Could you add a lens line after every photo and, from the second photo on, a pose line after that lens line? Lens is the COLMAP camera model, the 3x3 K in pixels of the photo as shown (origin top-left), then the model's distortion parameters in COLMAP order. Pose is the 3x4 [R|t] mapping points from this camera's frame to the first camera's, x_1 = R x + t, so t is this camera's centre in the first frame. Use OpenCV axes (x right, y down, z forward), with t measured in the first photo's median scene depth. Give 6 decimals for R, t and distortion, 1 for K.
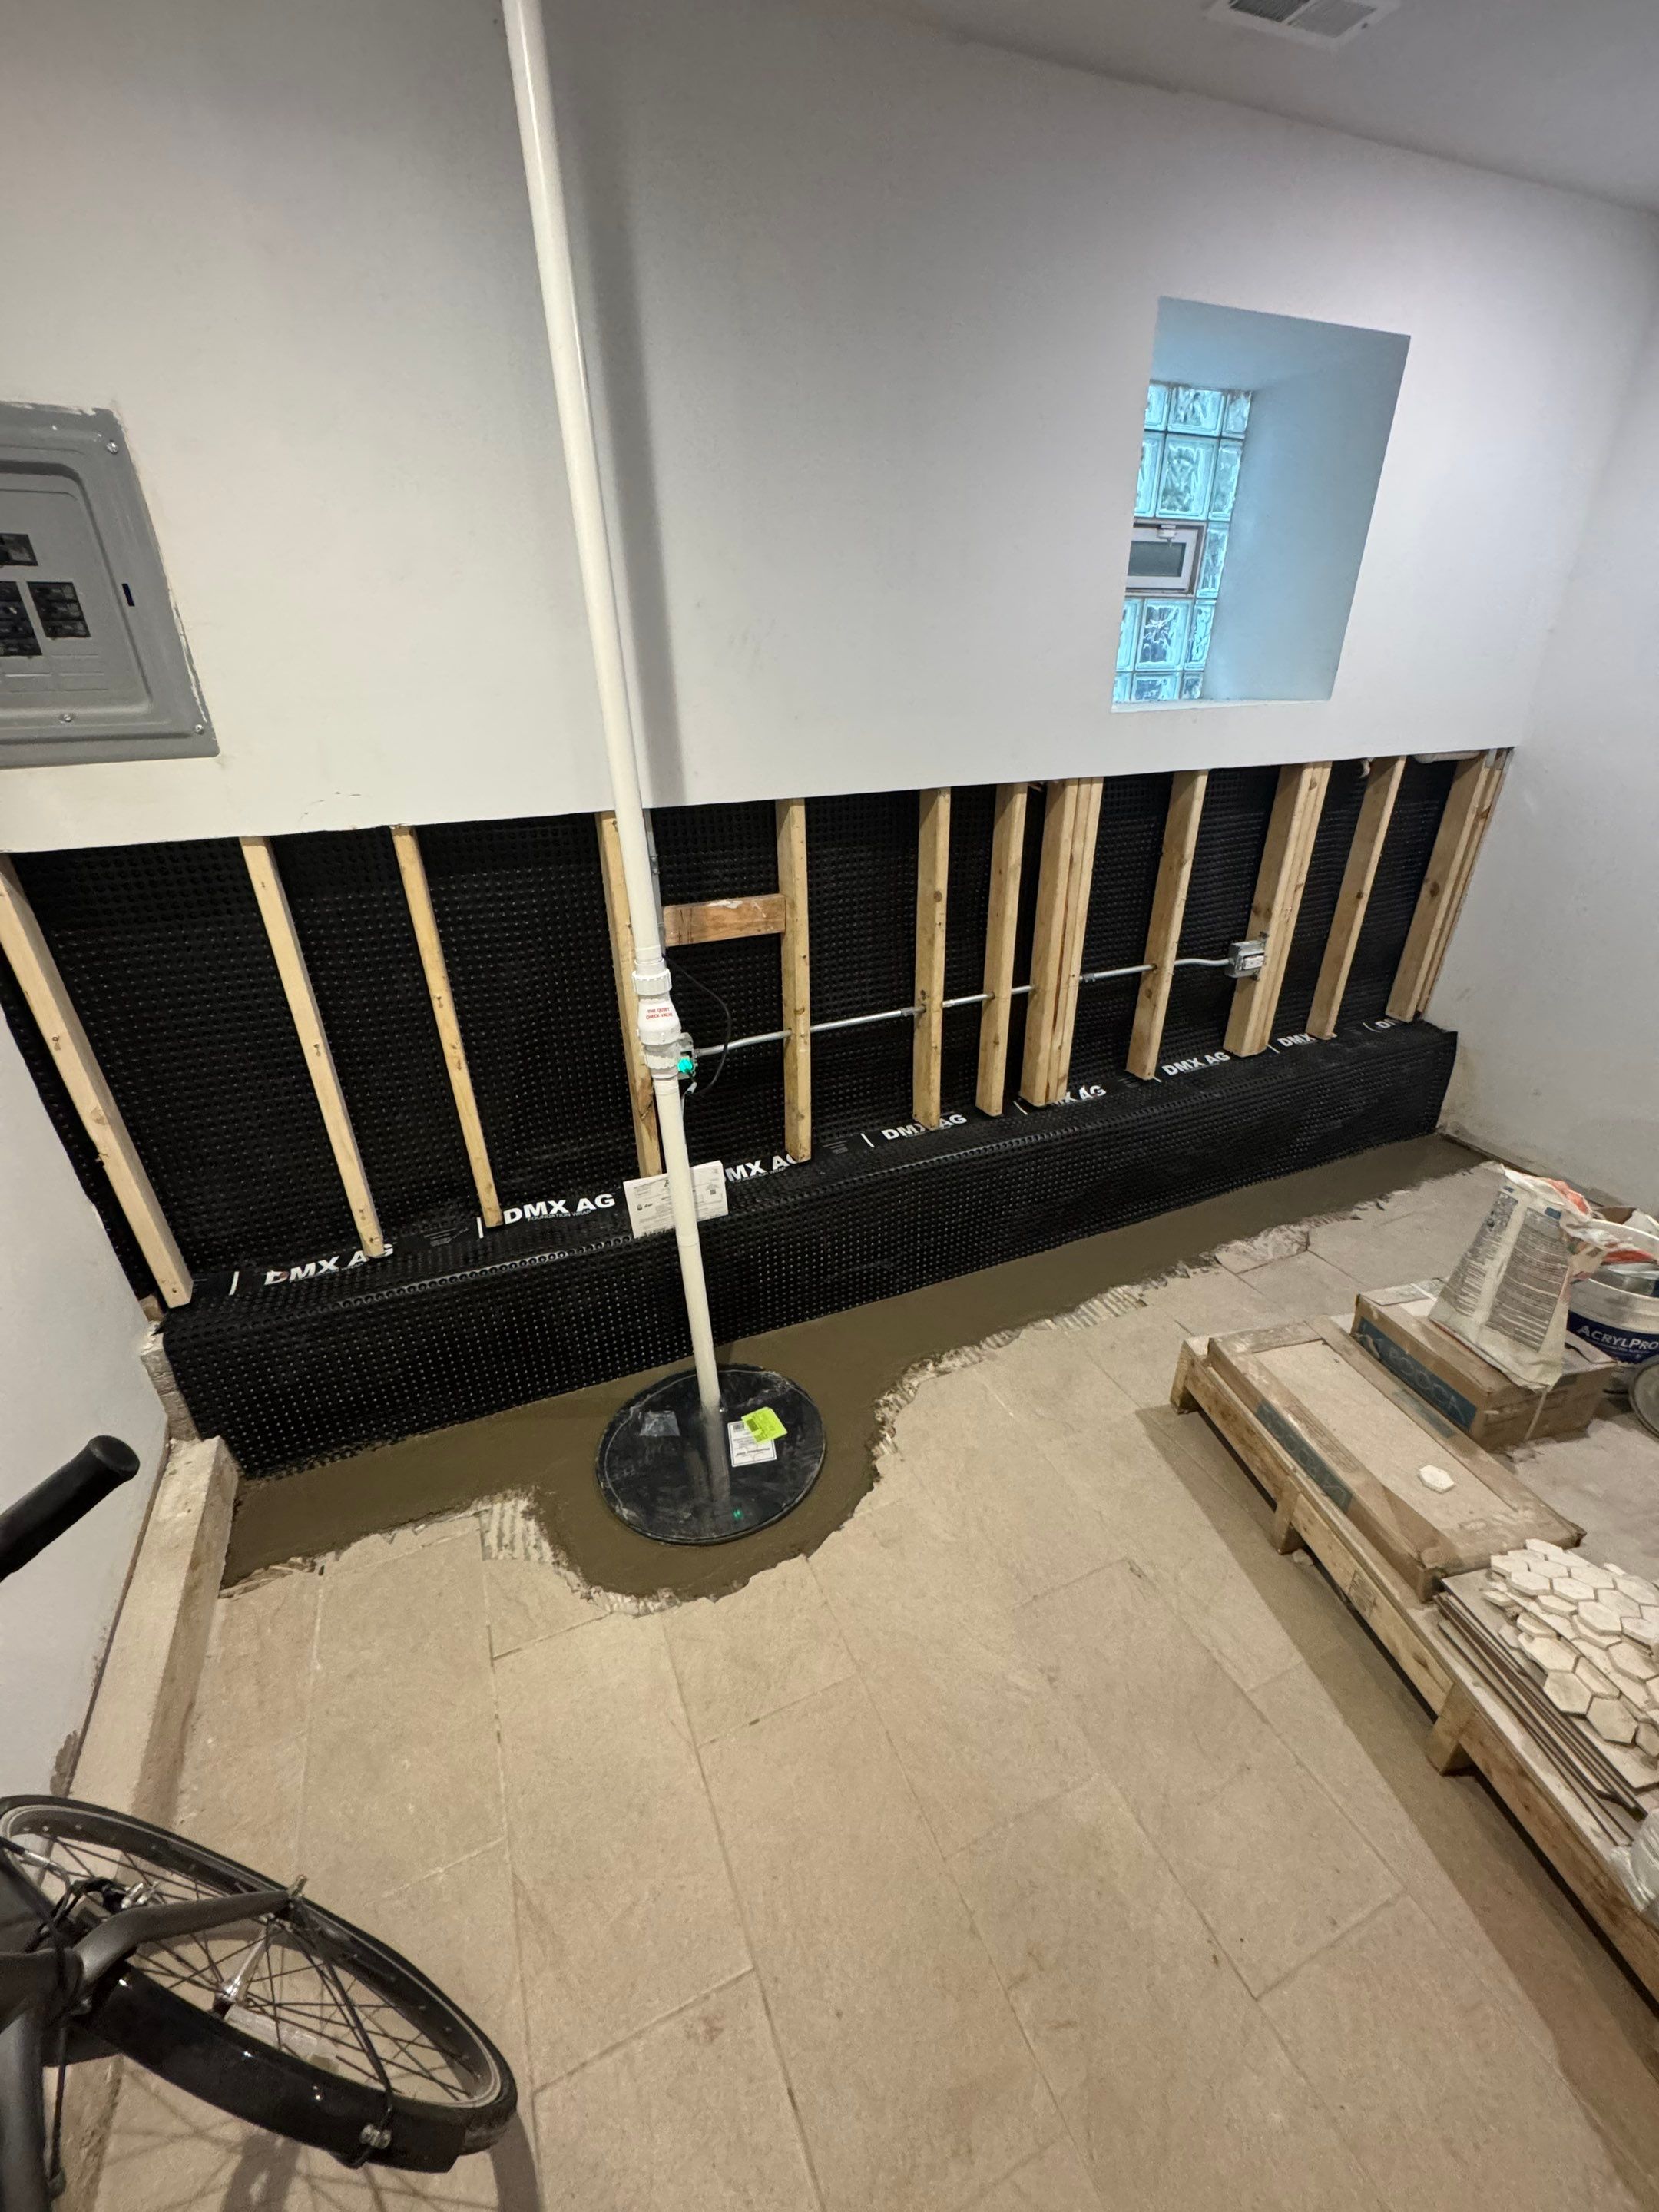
lens RADIAL K [[885.3, 0, 835.5], [0, 885.3, 1104.4], [0, 0, 1]] dist [-0.001273, 0.000201]
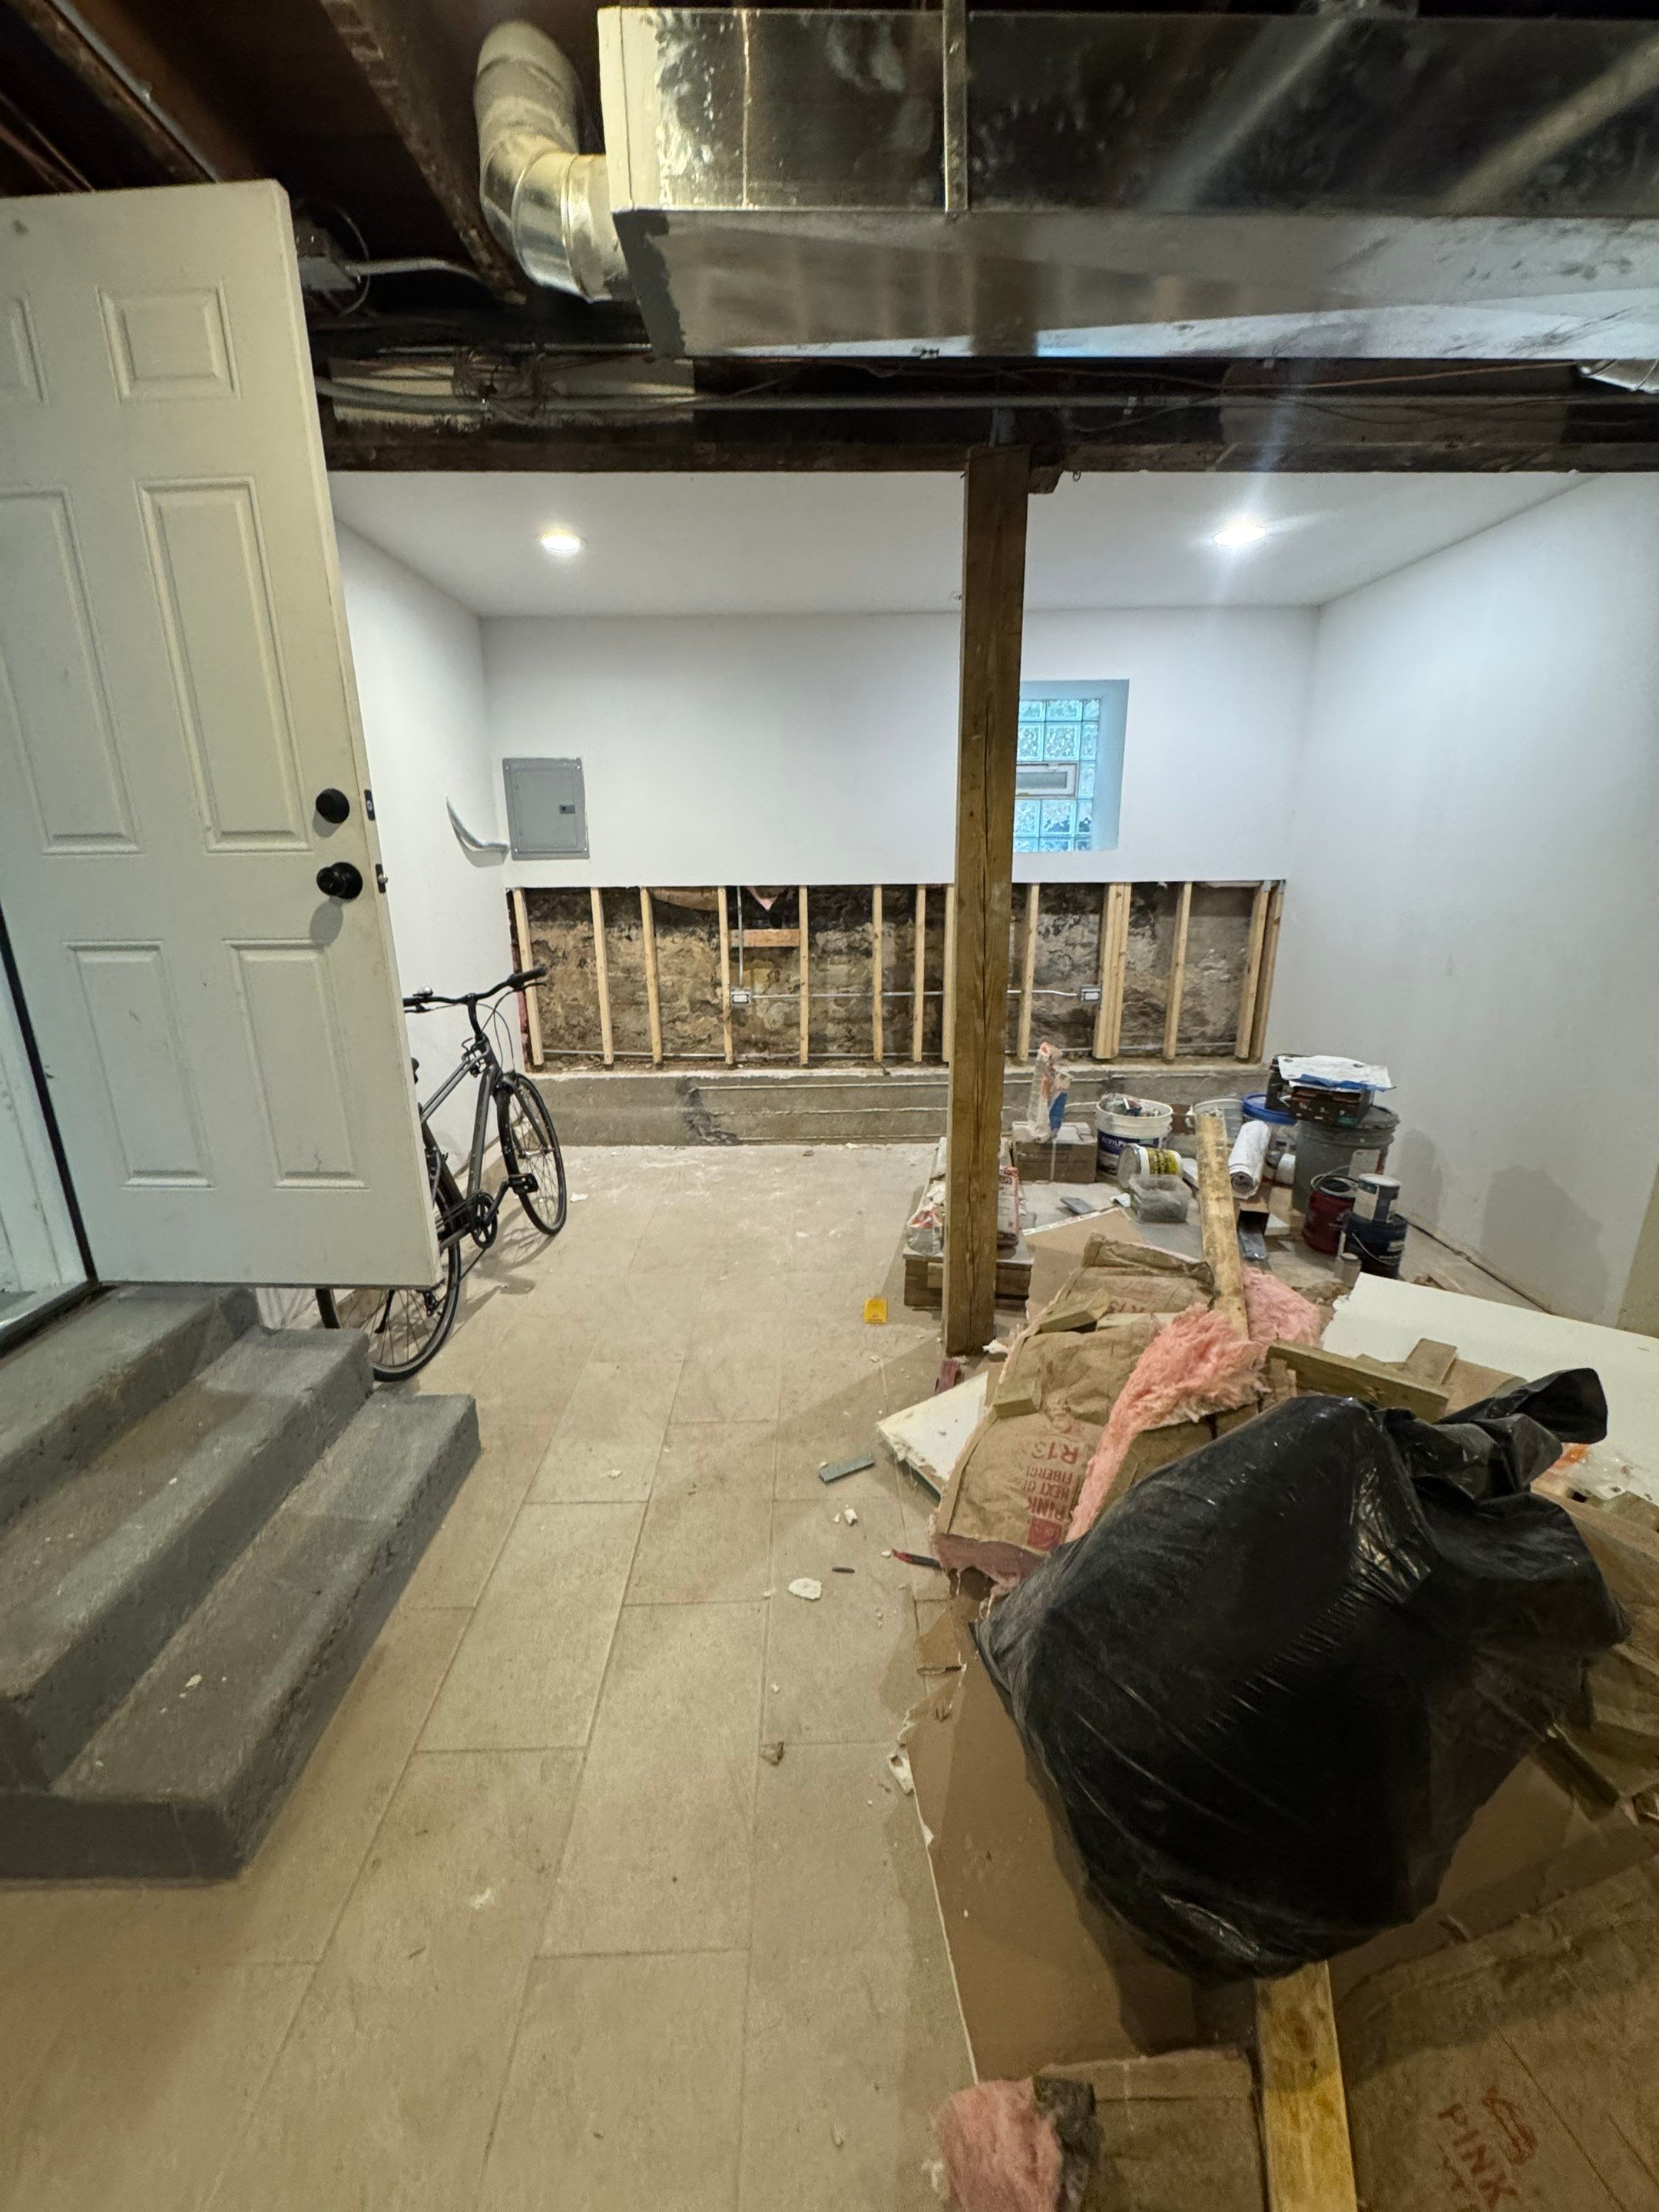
lens RADIAL K [[885.3, 0, 835.5], [0, 885.3, 1104.4], [0, 0, 1]] dist [-0.001273, 0.000201]
pose [[0.921093, 0.105701, -0.374720, 0.856229], [-0.175235, 0.971999, -0.156561, 0.493485], [0.347679, 0.209872, 0.913823, -0.846749]]
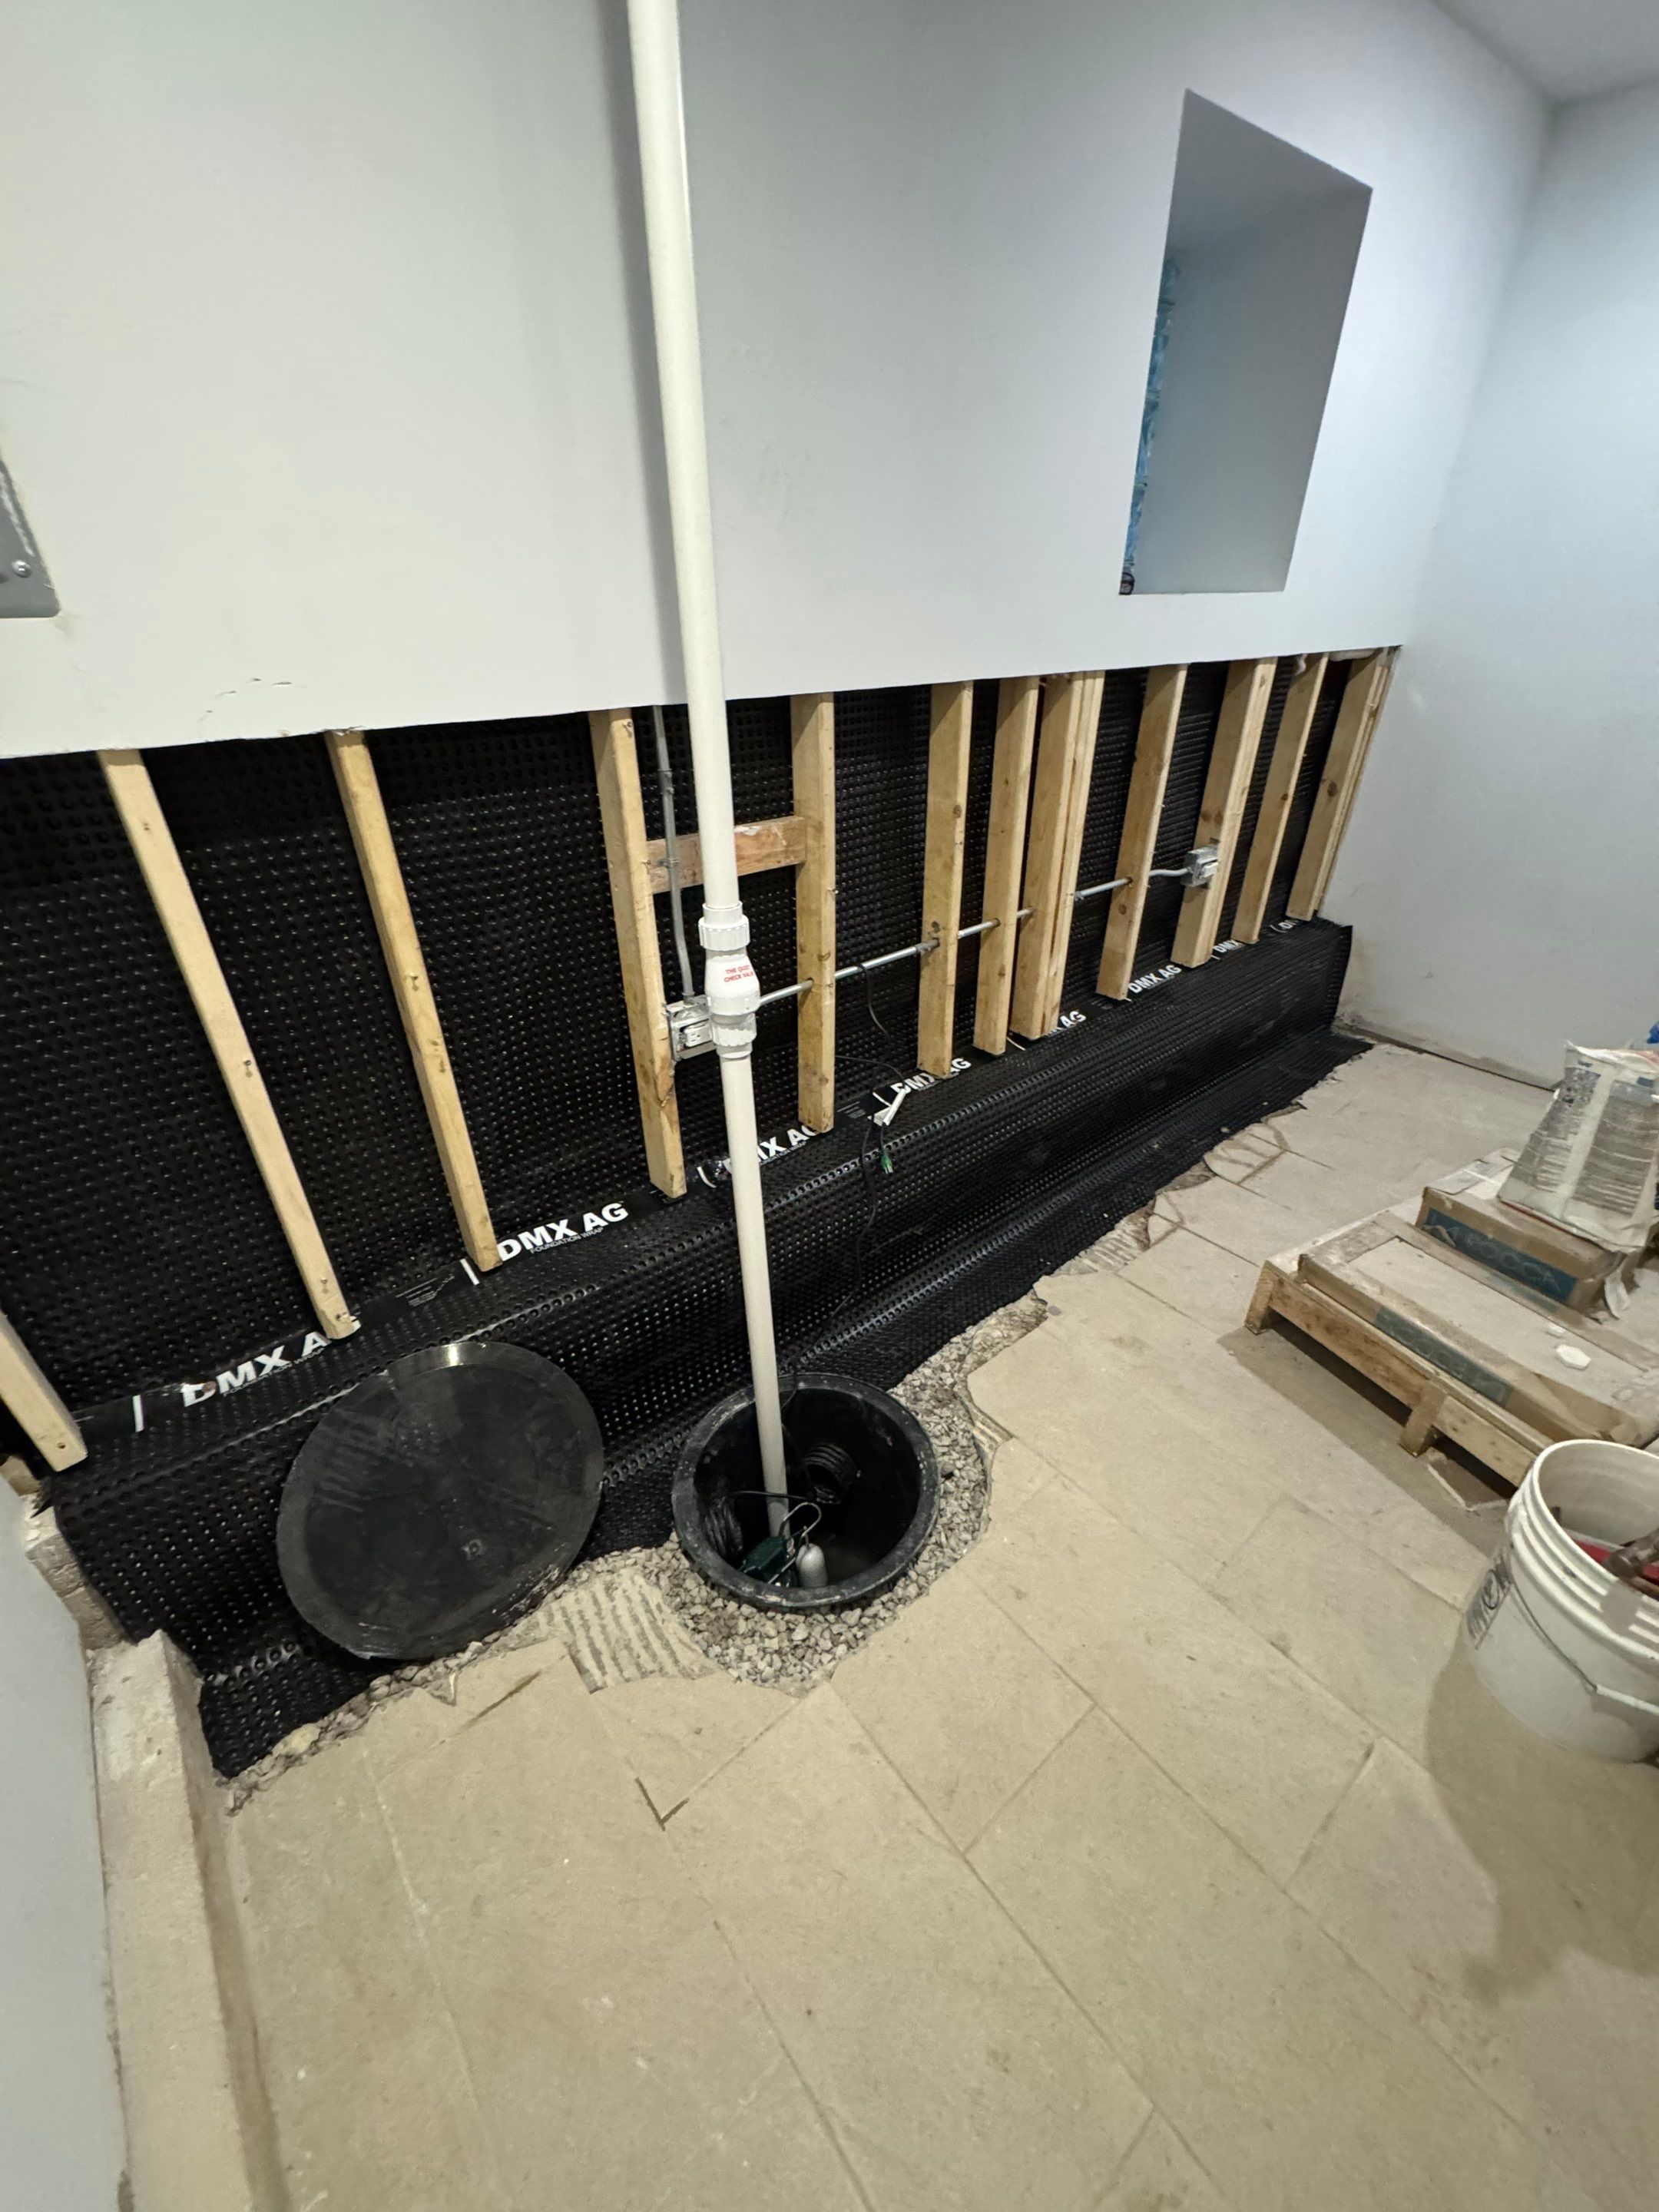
lens RADIAL K [[885.3, 0, 835.5], [0, 885.3, 1104.4], [0, 0, 1]] dist [-0.001273, 0.000201]
pose [[0.962703, -0.128826, 0.237922, -0.250033], [0.115502, 0.990895, 0.069180, -0.022384], [-0.244668, -0.039119, 0.968818, 0.172279]]
